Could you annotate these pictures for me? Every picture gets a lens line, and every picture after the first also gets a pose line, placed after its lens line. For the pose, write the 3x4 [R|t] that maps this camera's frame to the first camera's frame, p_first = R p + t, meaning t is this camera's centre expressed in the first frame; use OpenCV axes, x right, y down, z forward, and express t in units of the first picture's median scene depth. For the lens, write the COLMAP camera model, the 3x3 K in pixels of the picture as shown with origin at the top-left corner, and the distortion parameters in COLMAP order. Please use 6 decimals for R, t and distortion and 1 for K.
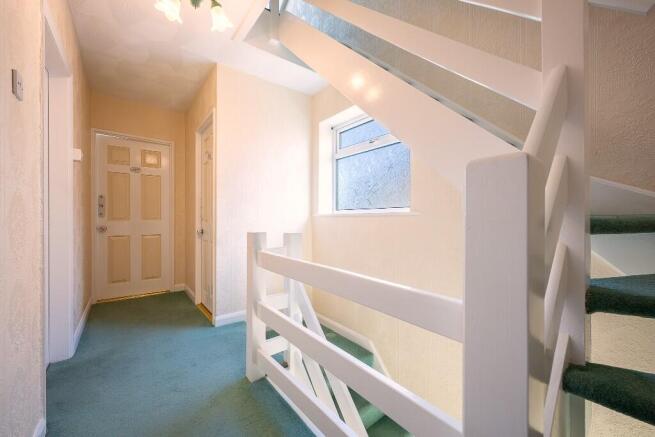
lens RADIAL K [[259.7, 0, 327.5], [0, 259.7, 218.5], [0, 0, 1]] dist [0.001509, 0.000075]
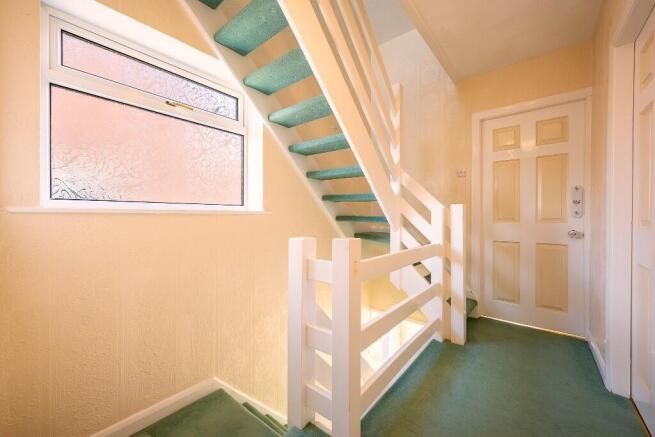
lens RADIAL K [[259.7, 0, 327.5], [0, 259.7, 218.5], [0, 0, 1]] dist [0.001509, 0.000075]
pose [[-0.218815, -0.009766, 0.975718, -0.596125], [0.000983, 0.999947, 0.010229, -0.003949], [-0.975766, 0.003197, -0.218793, 0.770263]]
